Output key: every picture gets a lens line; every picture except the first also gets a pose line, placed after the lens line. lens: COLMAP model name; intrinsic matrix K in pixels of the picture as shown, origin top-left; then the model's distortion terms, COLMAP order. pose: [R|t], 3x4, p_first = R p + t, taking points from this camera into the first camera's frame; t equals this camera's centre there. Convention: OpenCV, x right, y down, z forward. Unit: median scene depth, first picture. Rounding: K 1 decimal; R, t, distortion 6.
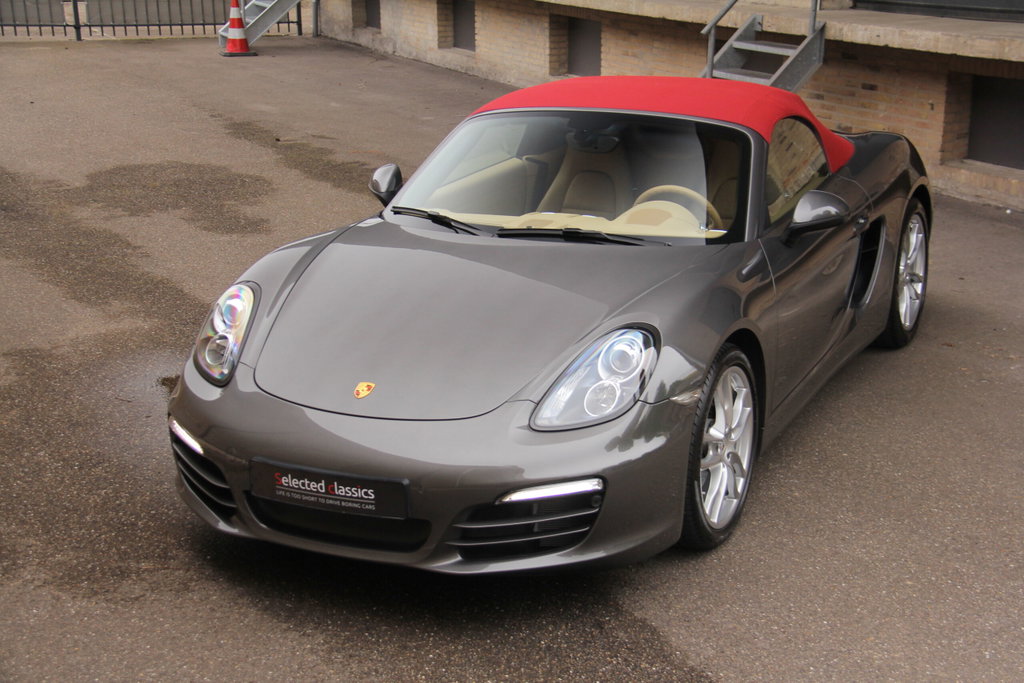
lens RADIAL K [[1508.1, 0, 512.0], [0, 1508.1, 341.5], [0, 0, 1]] dist [0.230479, 0.032781]
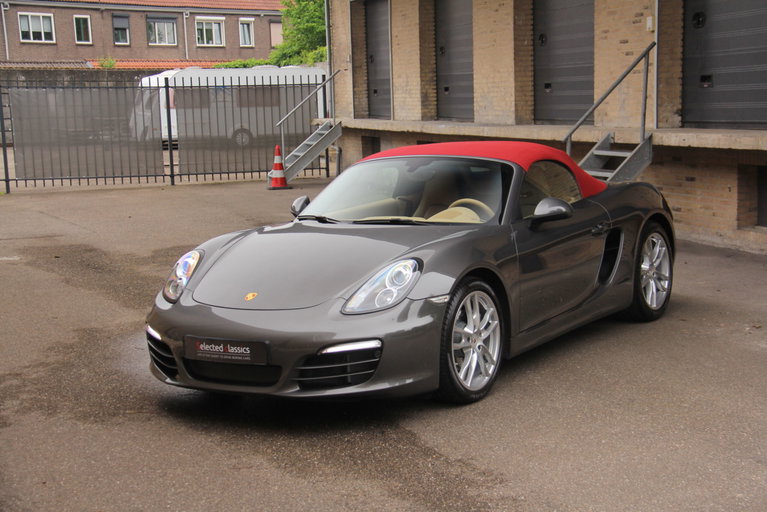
lens RADIAL K [[1228.1, 0, 383.5], [0, 1228.1, 256.0], [0, 0, 1]] dist [0.262359, 0.058376]
pose [[0.992944, -0.009989, -0.118161, 0.159823], [-0.008194, 0.988285, -0.152402, 0.146294], [0.118299, 0.152294, 0.981230, -0.262422]]
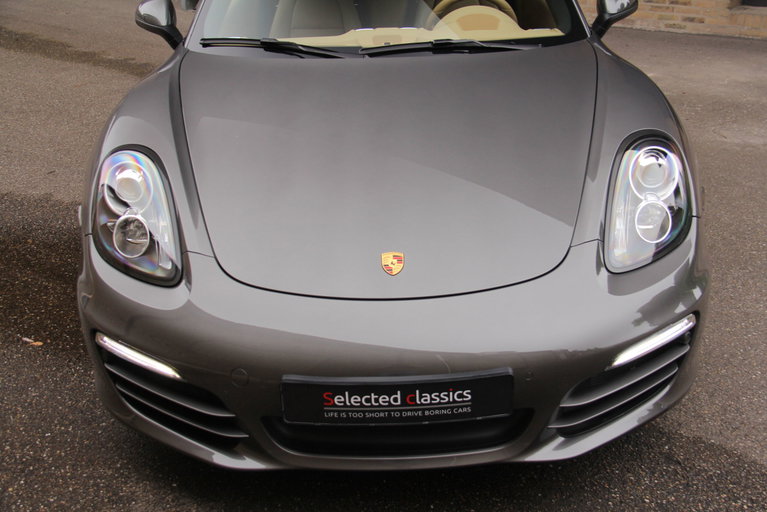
lens RADIAL K [[864.0, 0, 383.5], [0, 864.0, 256.0], [0, 0, 1]] dist [-0.010260, 0.321721]
pose [[0.896303, -0.195989, 0.397782, -0.209656], [0.130694, 0.973938, 0.185376, -0.041531], [-0.423746, -0.114165, 0.898558, 0.440271]]
